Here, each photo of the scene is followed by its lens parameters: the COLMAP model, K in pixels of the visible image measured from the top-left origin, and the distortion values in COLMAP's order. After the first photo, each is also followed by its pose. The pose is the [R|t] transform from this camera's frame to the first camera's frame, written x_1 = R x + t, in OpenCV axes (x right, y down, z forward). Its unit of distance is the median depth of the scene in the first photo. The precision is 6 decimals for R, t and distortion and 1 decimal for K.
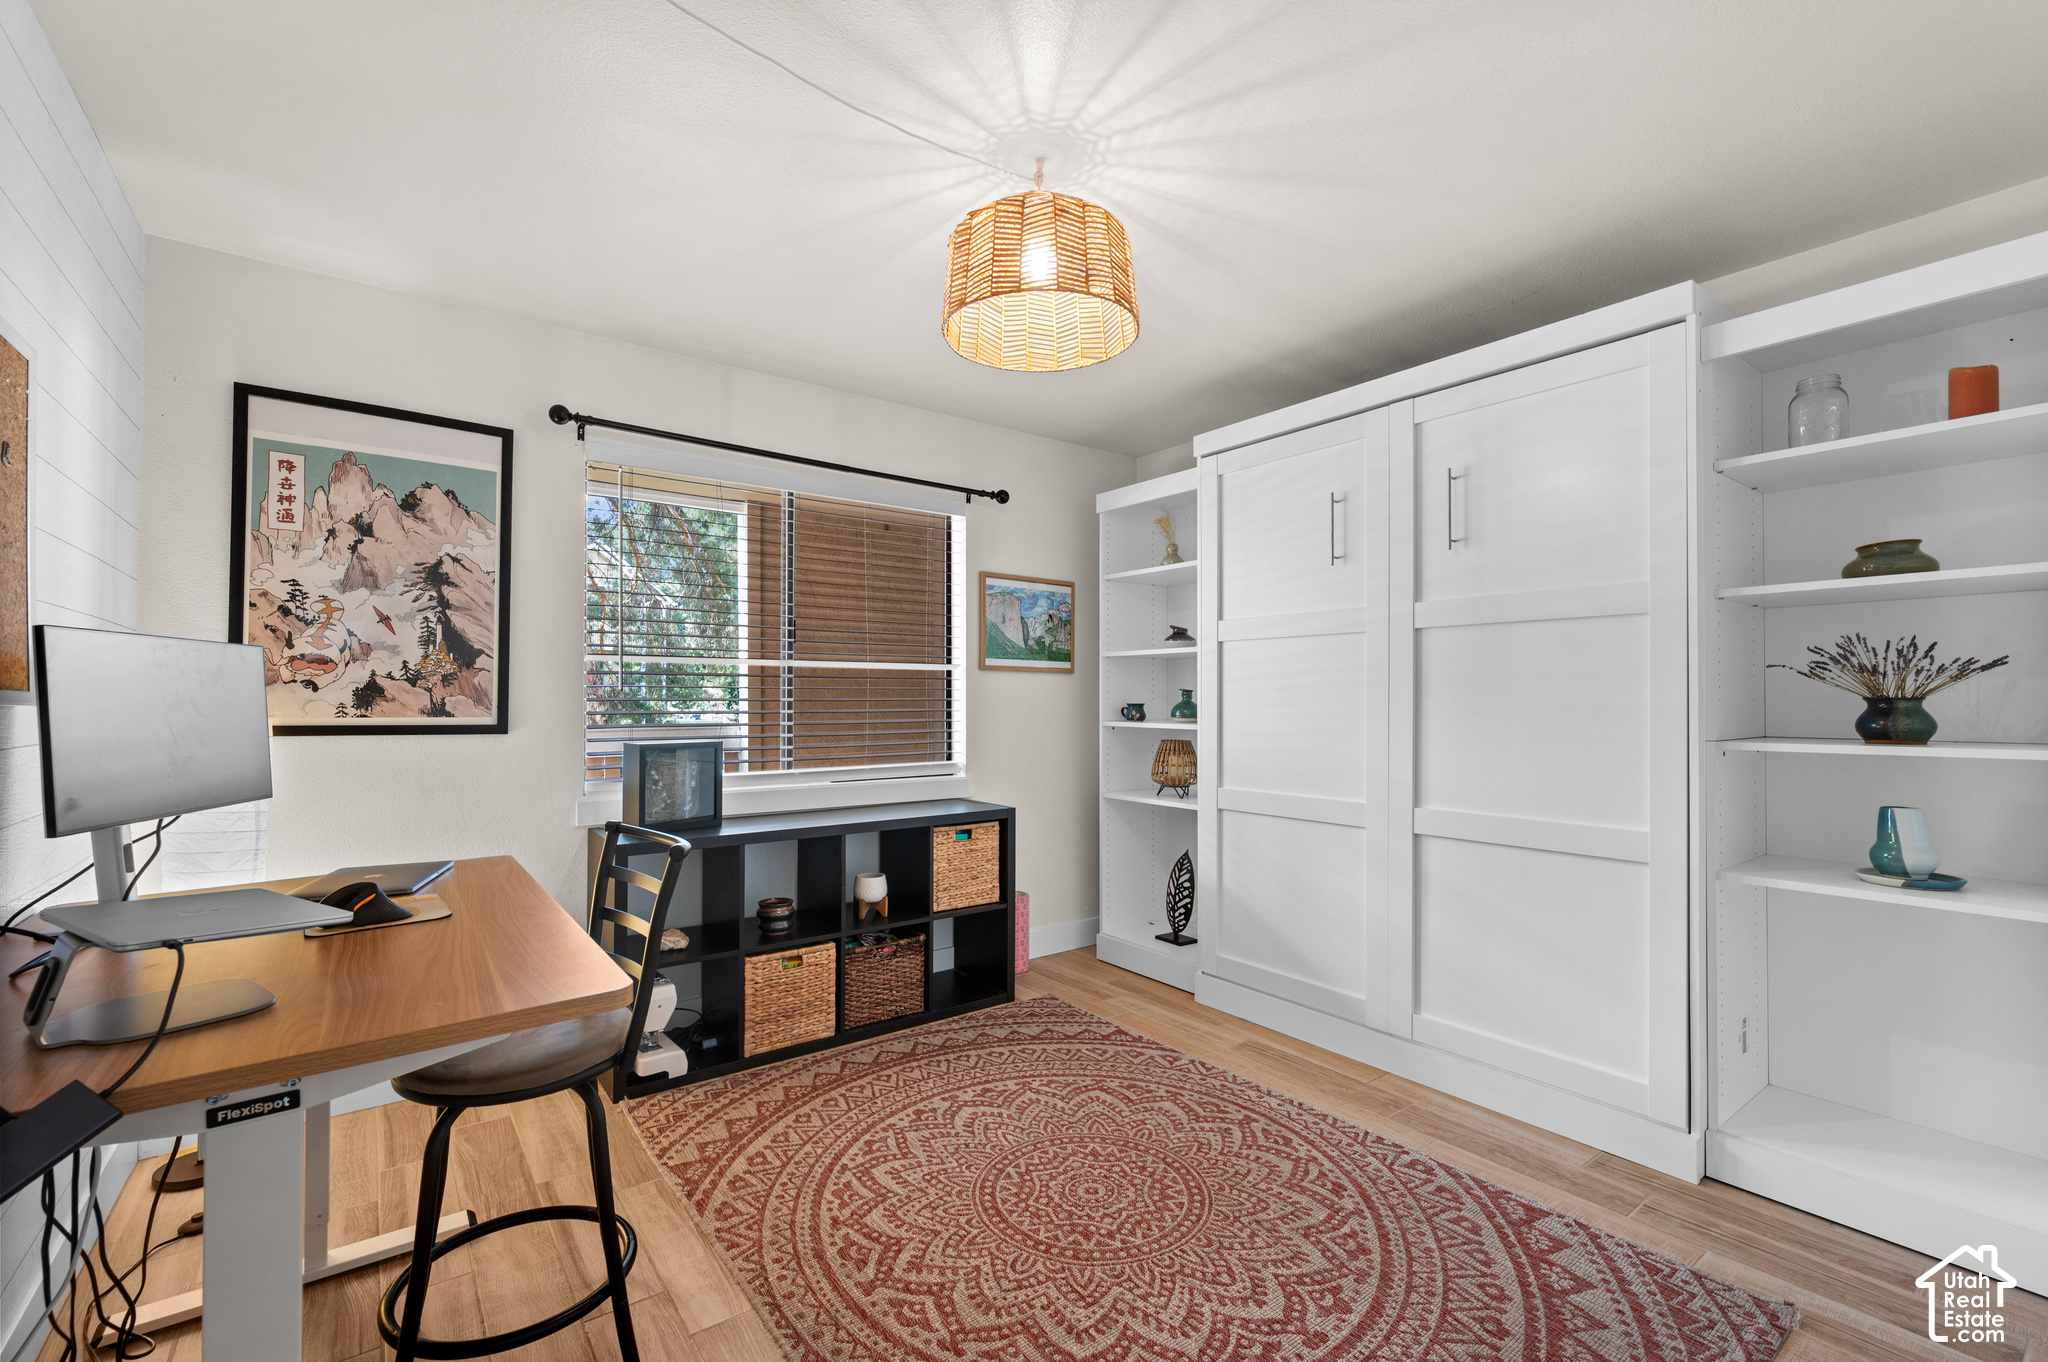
lens RADIAL K [[860.9, 0, 1022.1], [0, 860.9, 684.0], [0, 0, 1]] dist [-0.000554, -0.000632]
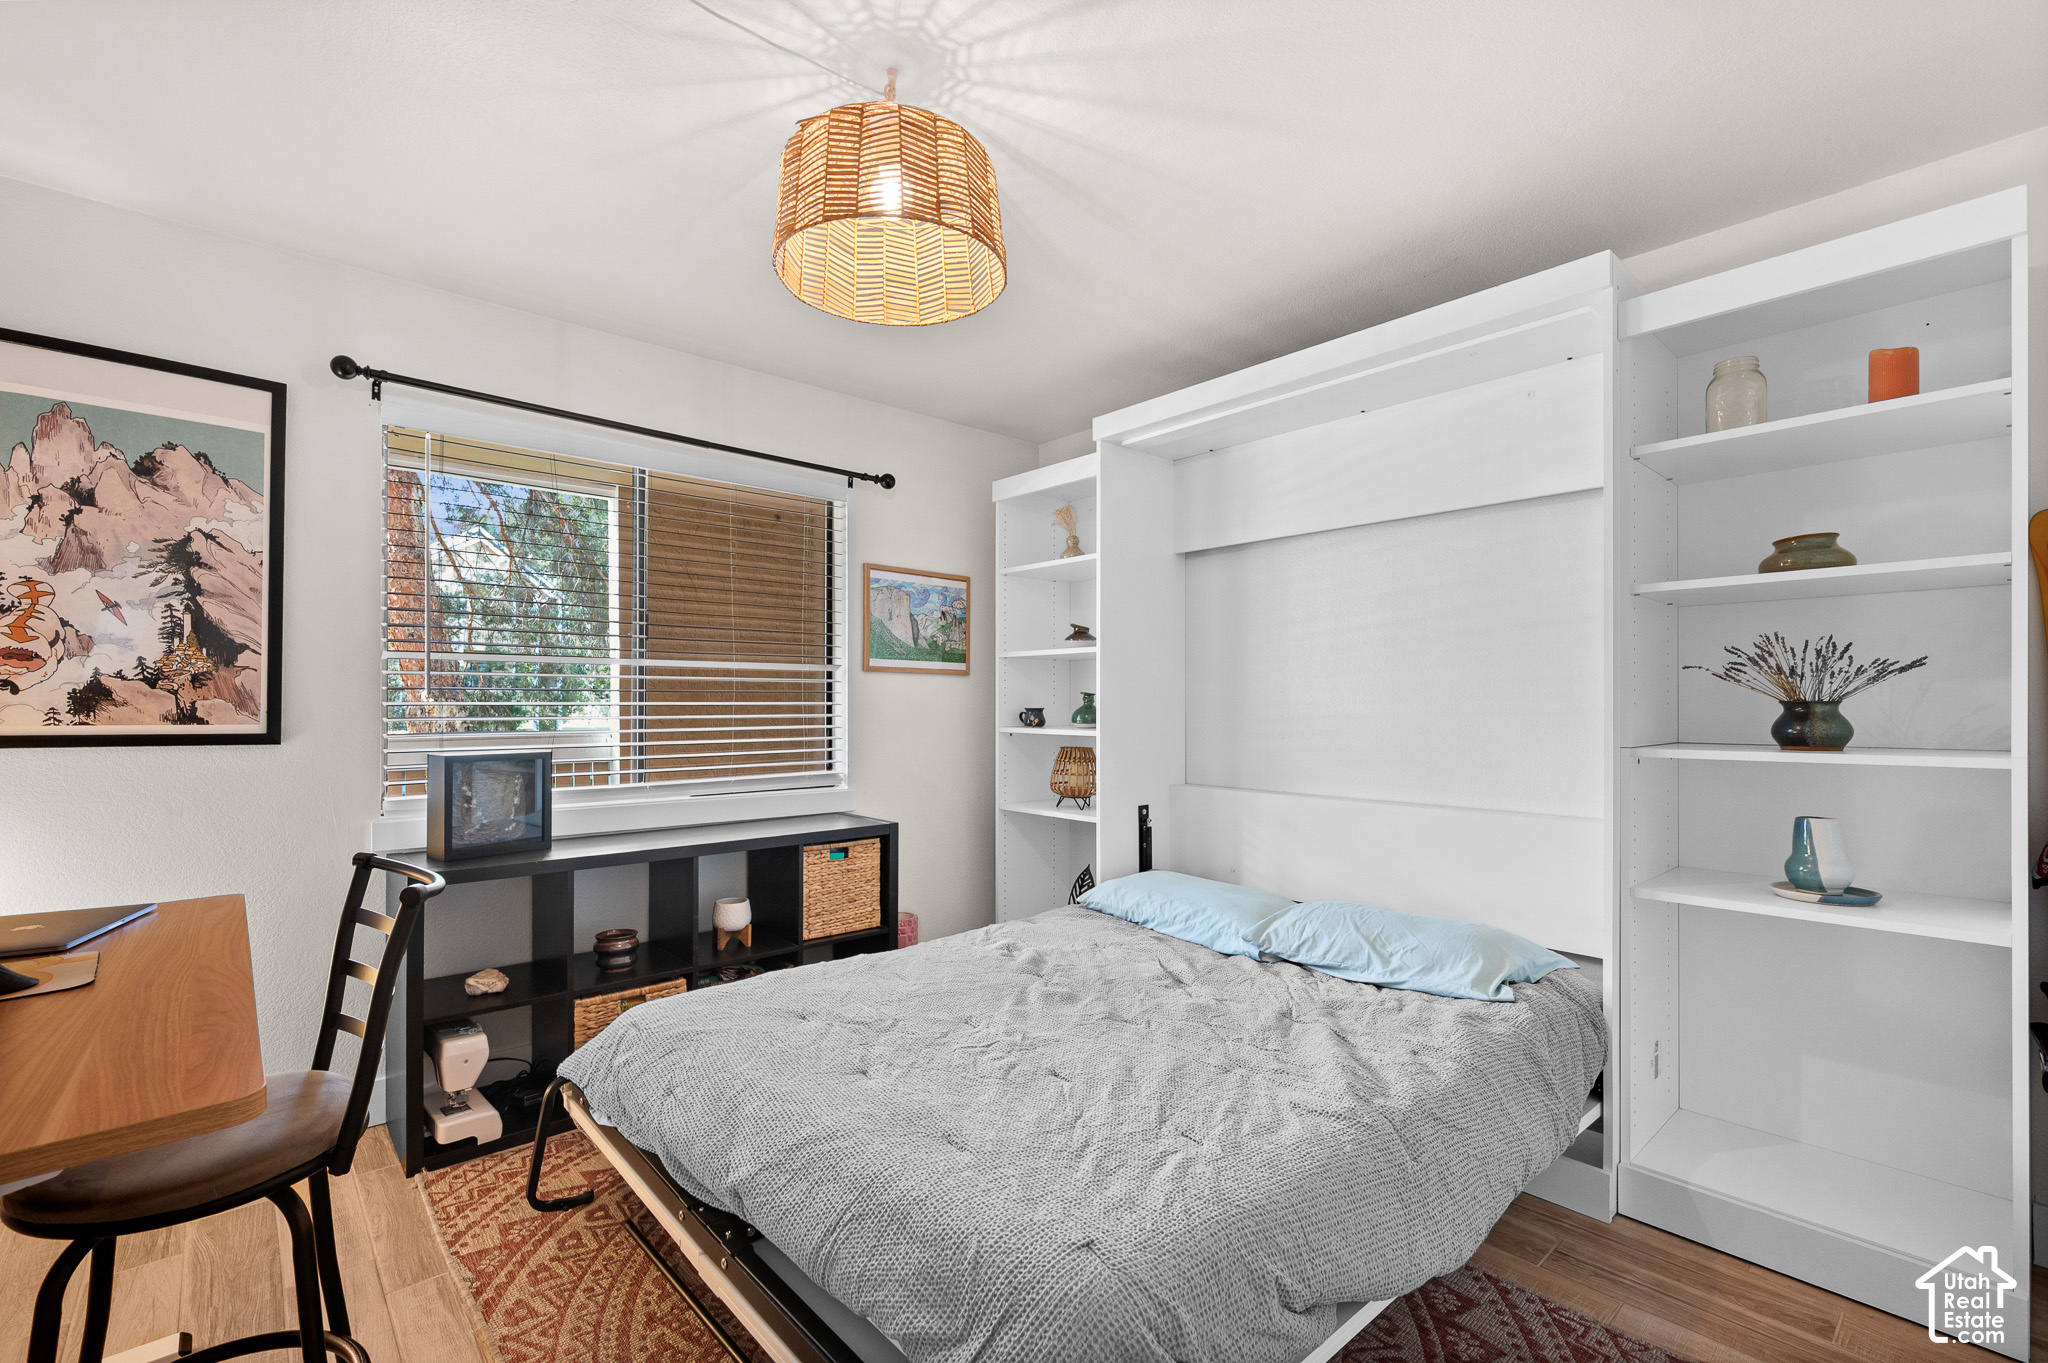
lens RADIAL K [[860.9, 0, 1024.9], [0, 860.9, 693.9], [0, 0, 1]] dist [-0.000554, -0.000632]
pose [[0.996834, 0.000600, 0.079504, 0.071913], [-0.001117, 0.999979, 0.006452, 0.002622], [-0.079498, -0.006521, 0.996814, 0.113471]]
